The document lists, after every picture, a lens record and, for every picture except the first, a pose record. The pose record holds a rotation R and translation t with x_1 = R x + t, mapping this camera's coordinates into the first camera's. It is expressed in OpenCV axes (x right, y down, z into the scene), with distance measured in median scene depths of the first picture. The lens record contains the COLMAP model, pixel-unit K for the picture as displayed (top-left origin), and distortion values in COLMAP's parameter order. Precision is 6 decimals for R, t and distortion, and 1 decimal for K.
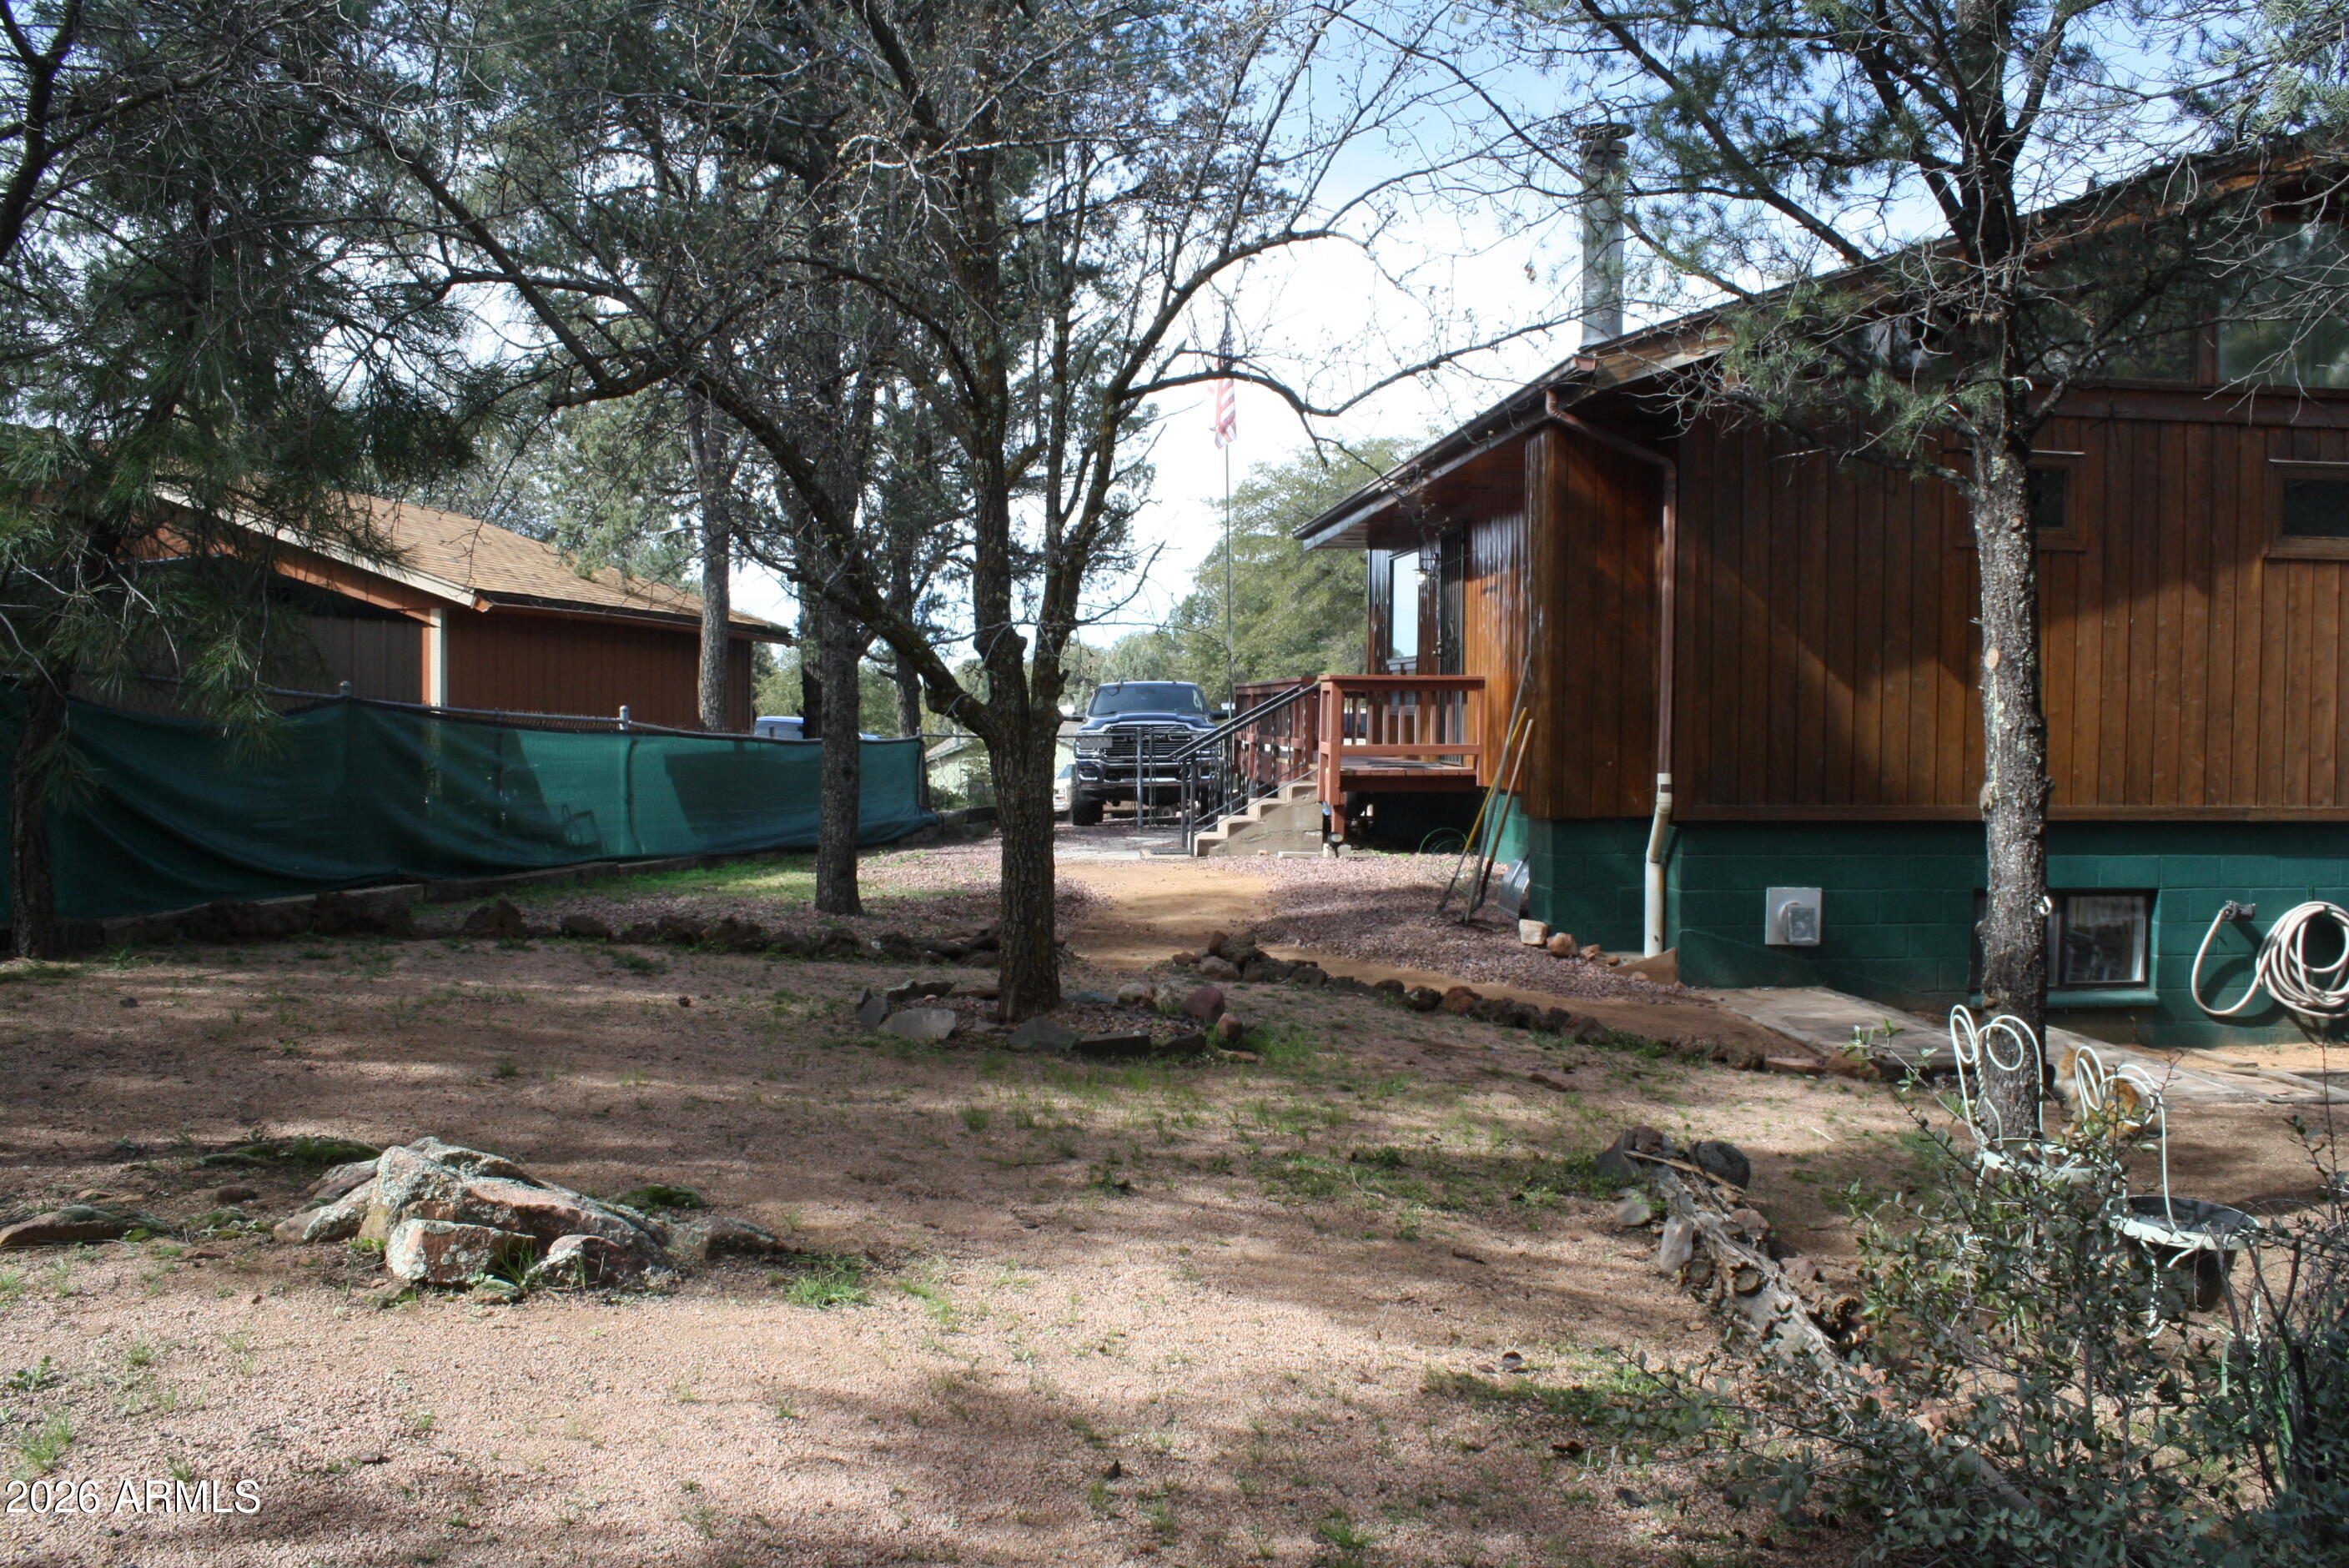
lens RADIAL K [[1993.2, 0, 1208.7], [0, 1993.2, 760.0], [0, 0, 1]] dist [-0.173967, 0.169899]
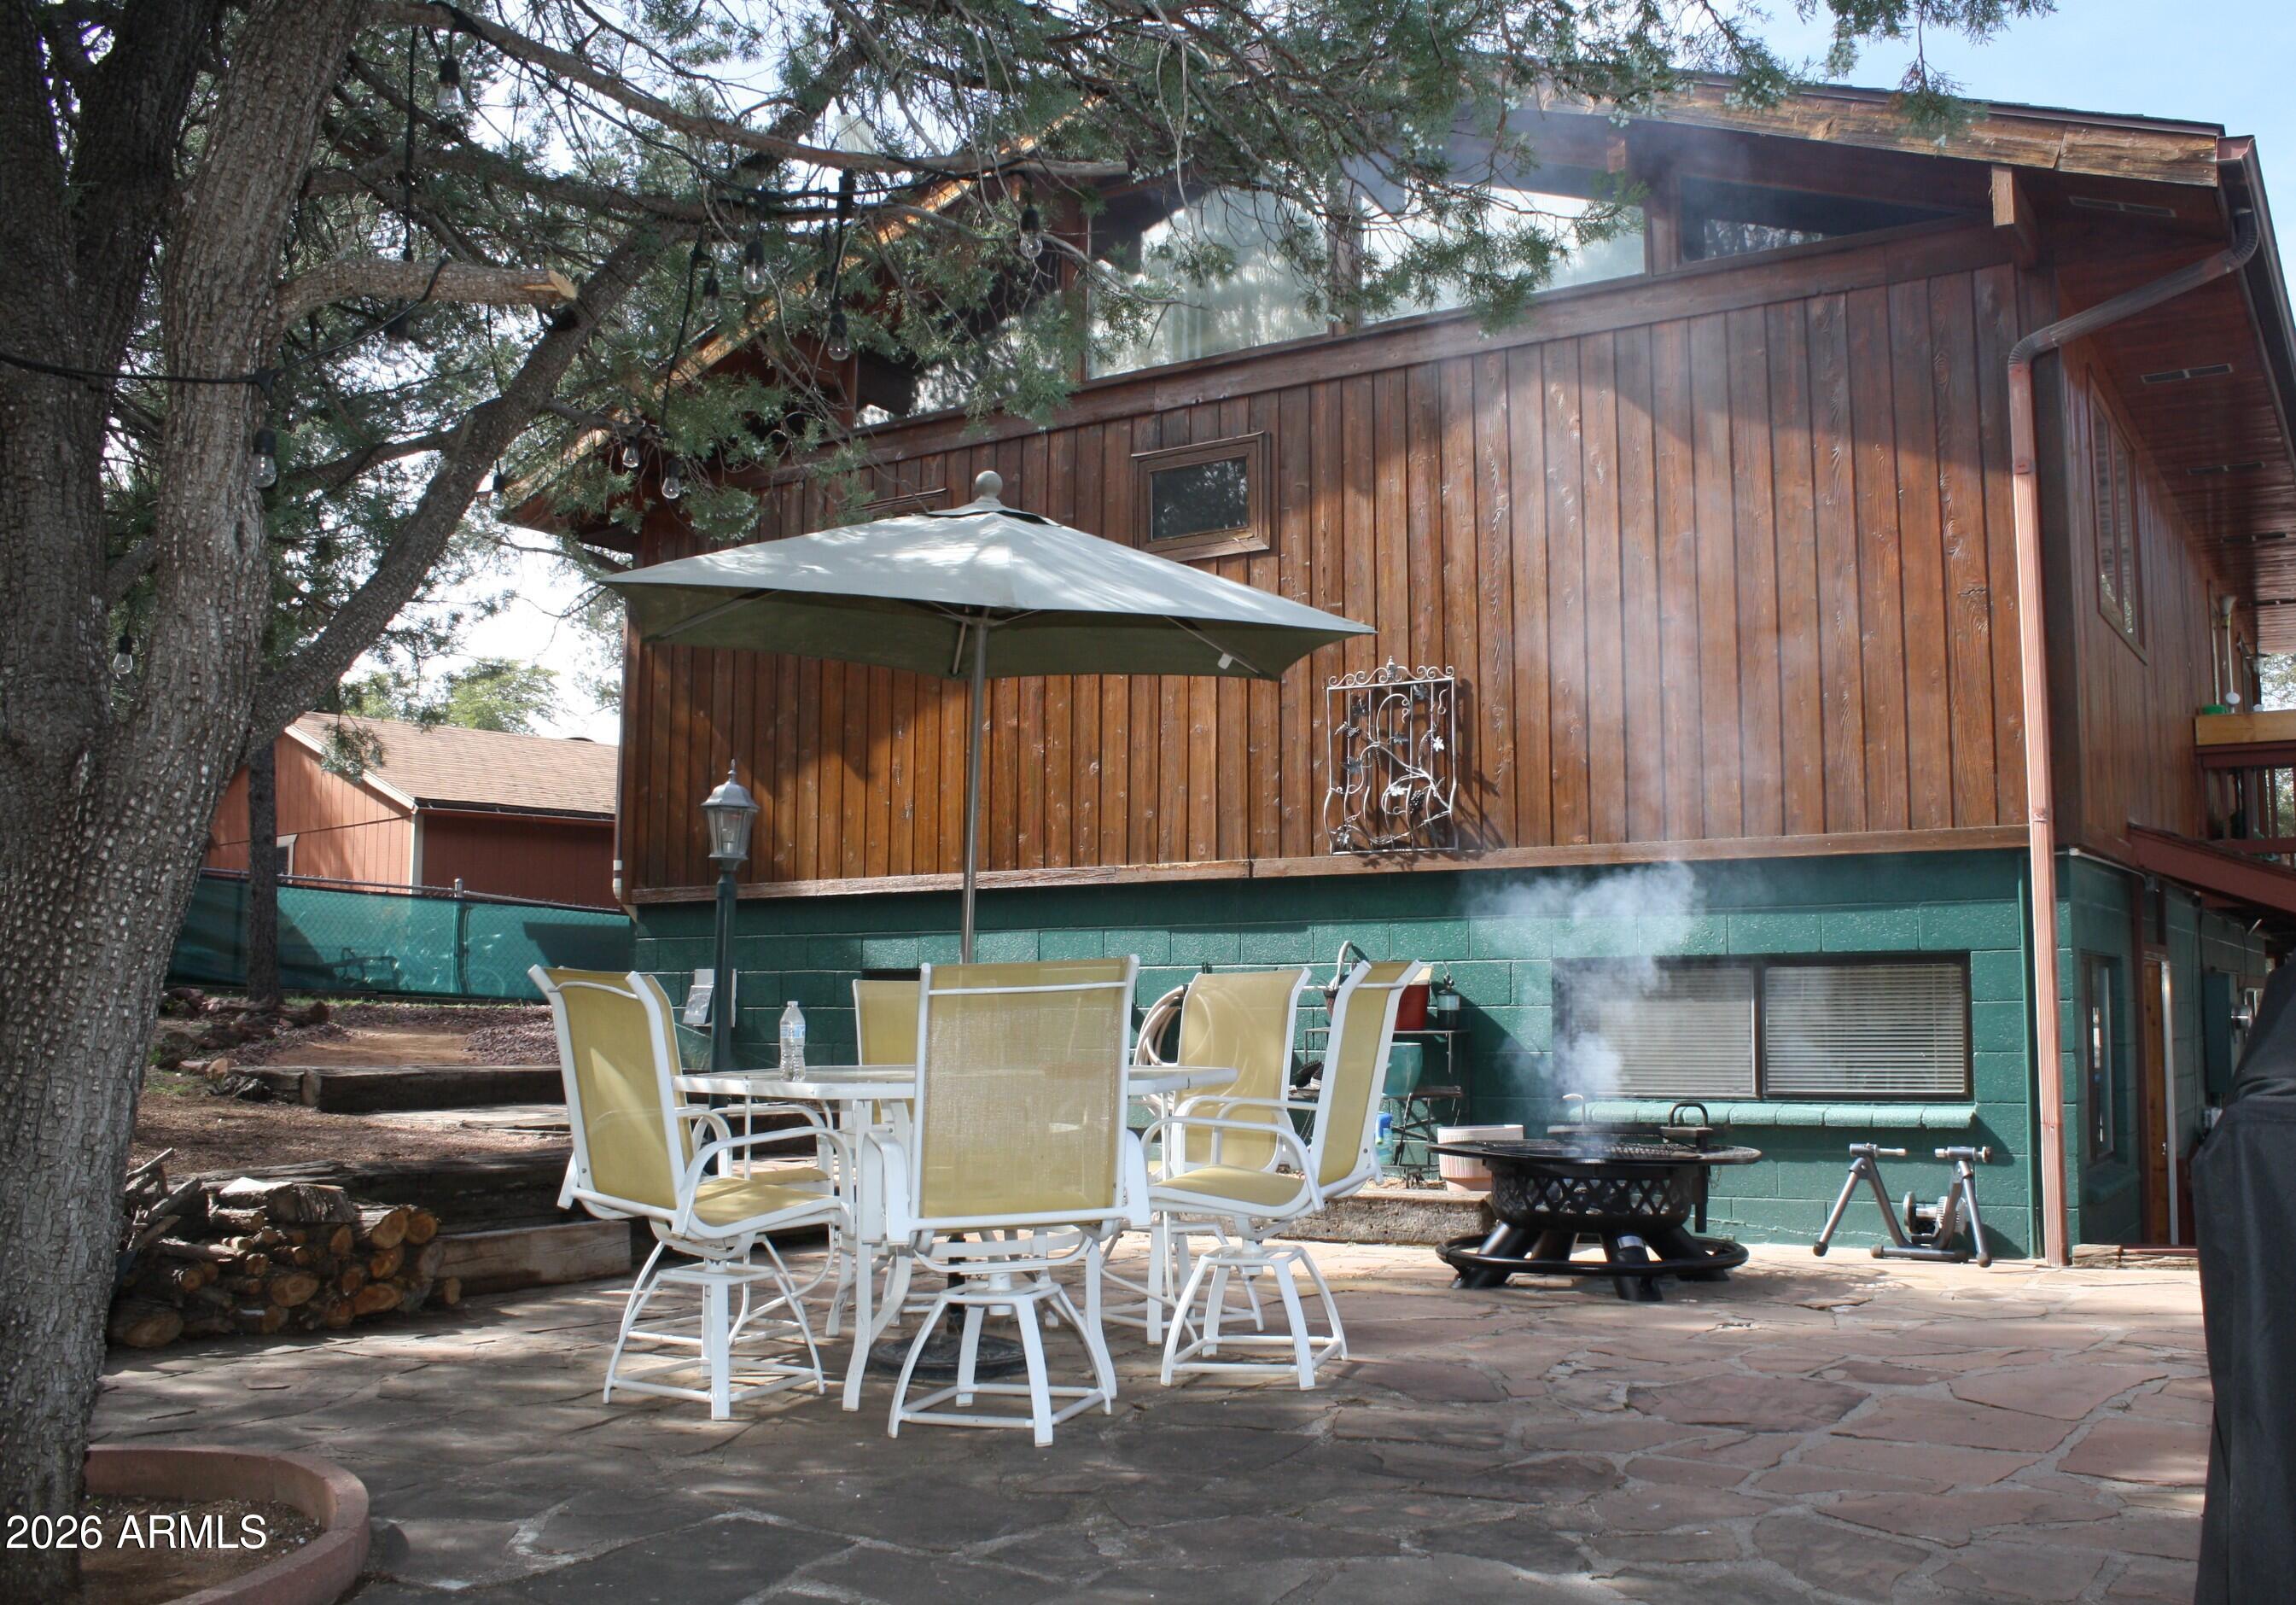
lens RADIAL K [[1984.5, 0, 1148.0], [0, 1984.5, 802.5], [0, 0, 1]] dist [-0.207088, 0.000377]
pose [[0.783989, -0.074598, -0.616277, 1.077630], [-0.011018, 0.990925, -0.133963, 0.110859], [0.620677, 0.111815, 0.776052, 0.345211]]
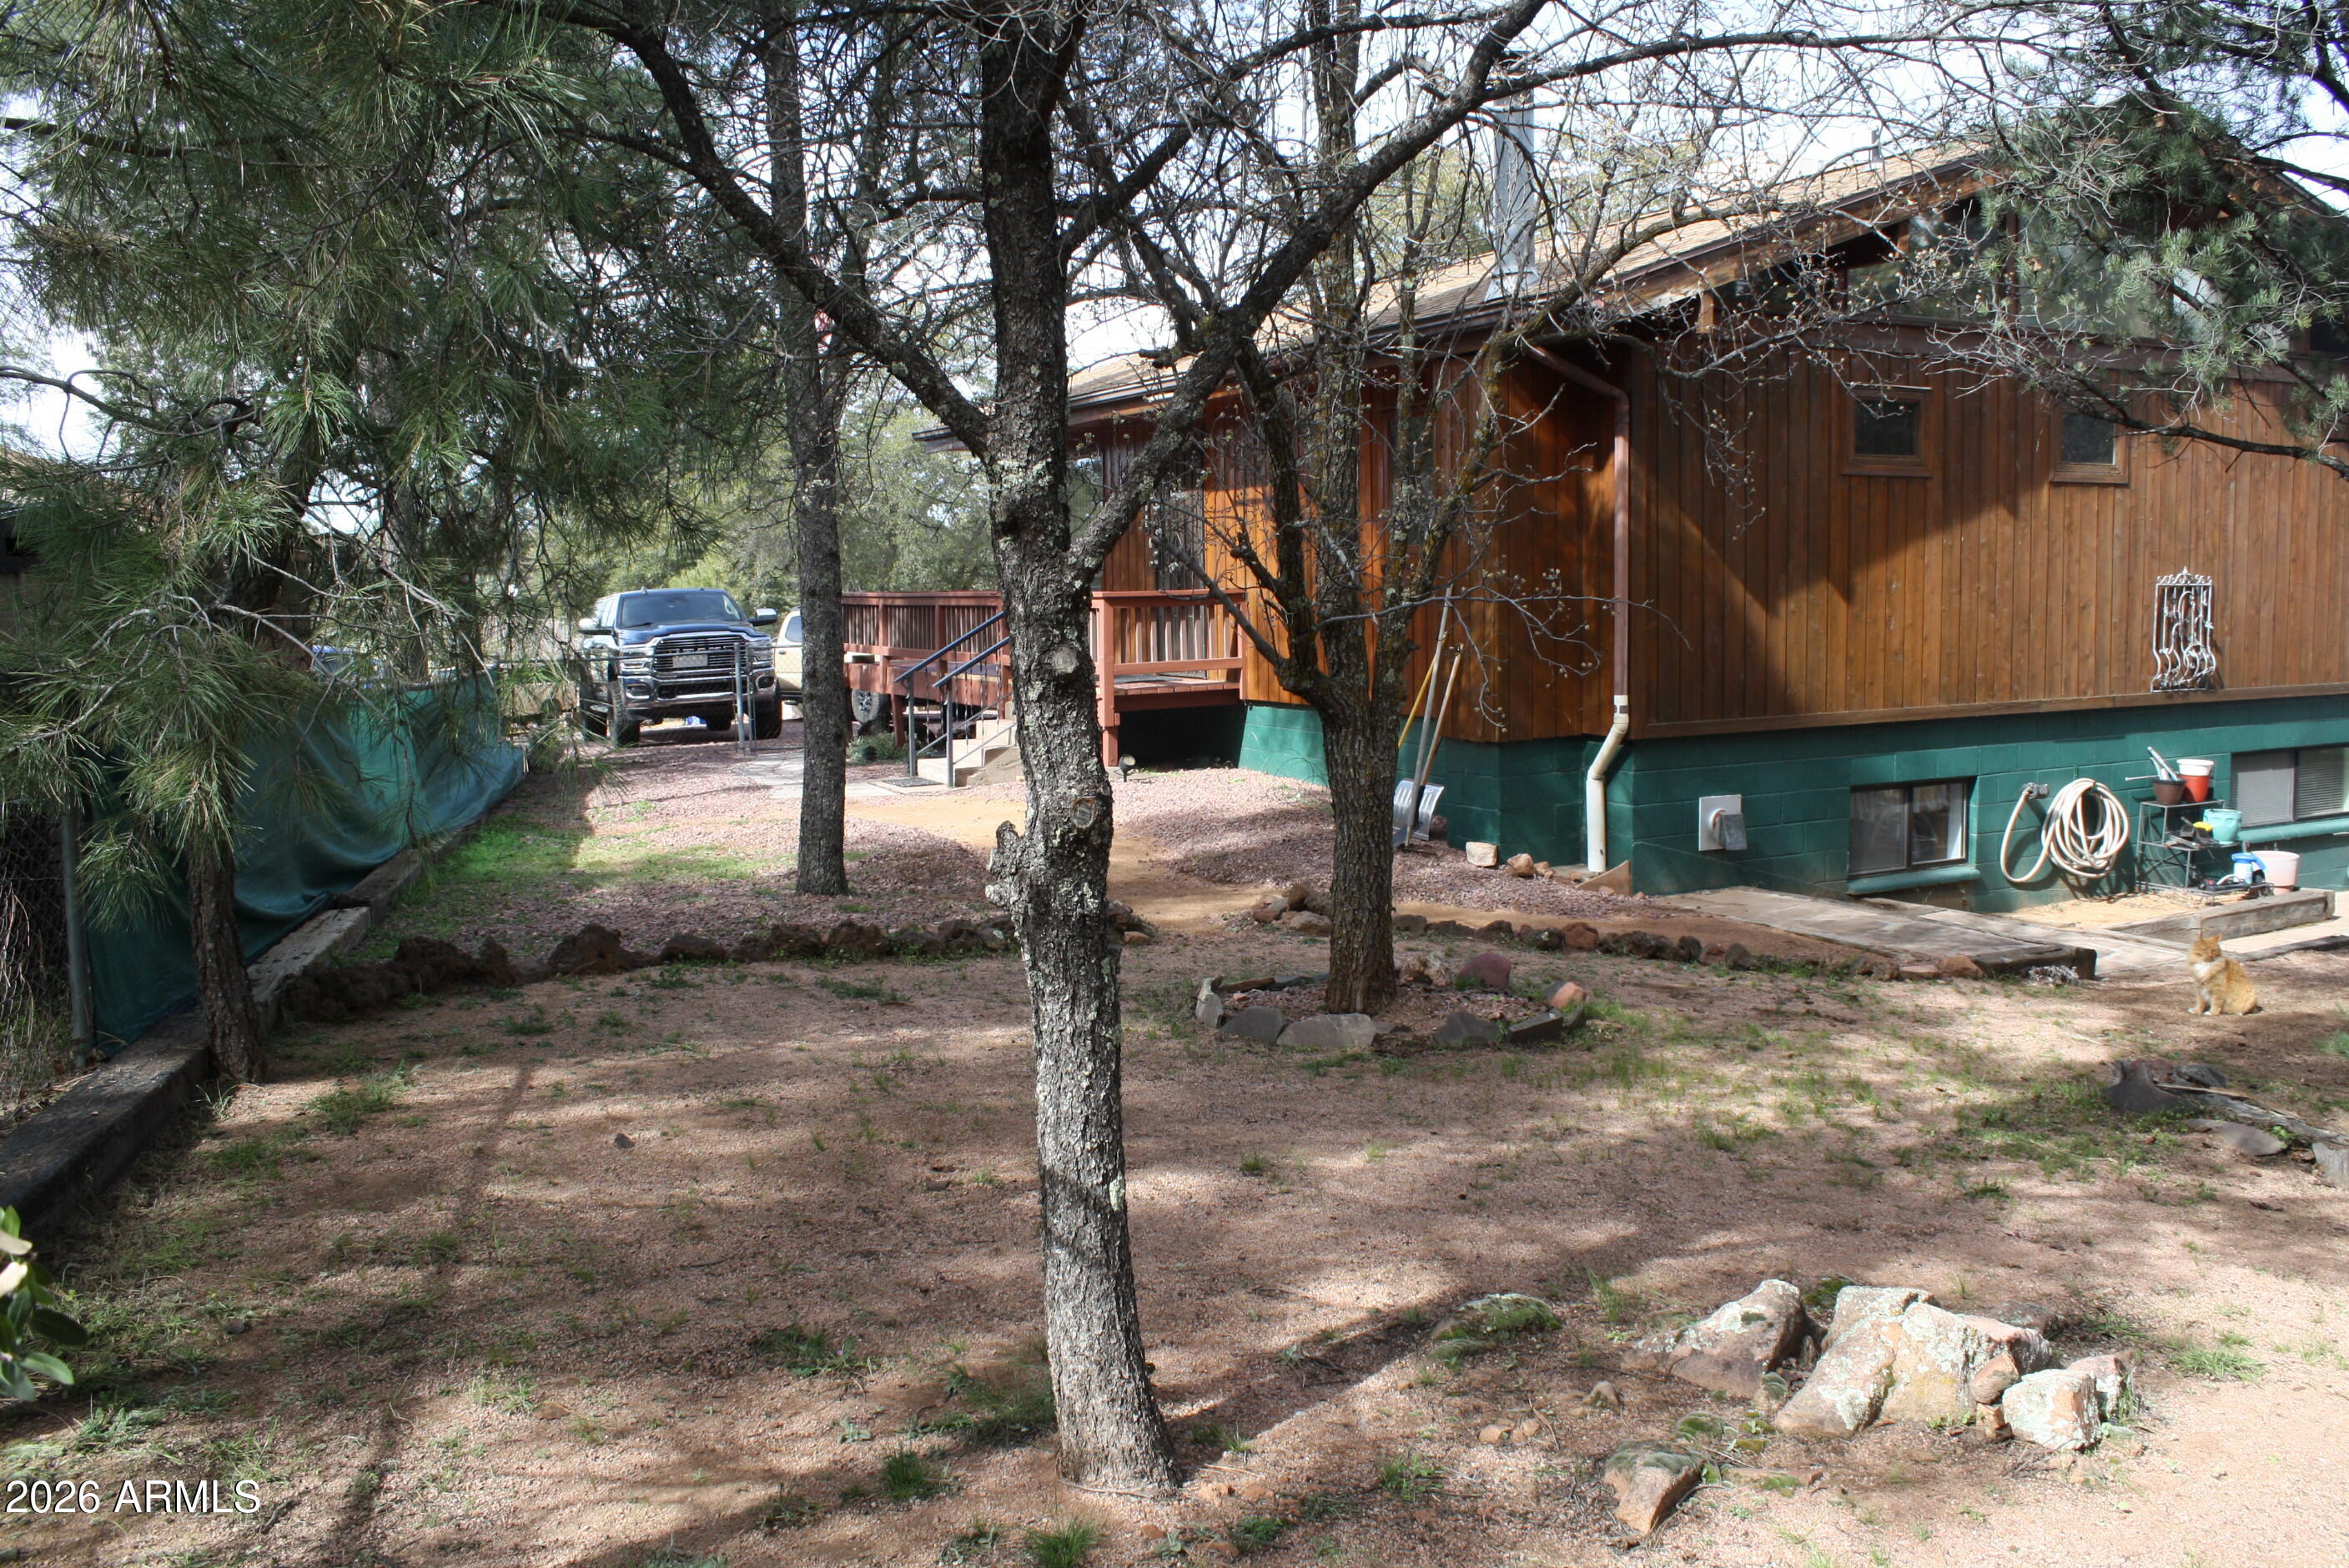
lens RADIAL K [[1993.2, 0, 1208.7], [0, 1993.2, 760.0], [0, 0, 1]] dist [-0.173967, 0.169899]
pose [[0.927665, -0.059381, 0.368661, -0.347723], [0.035338, 0.996805, 0.071636, -0.040409], [-0.371737, -0.053427, 0.926799, 0.109524]]
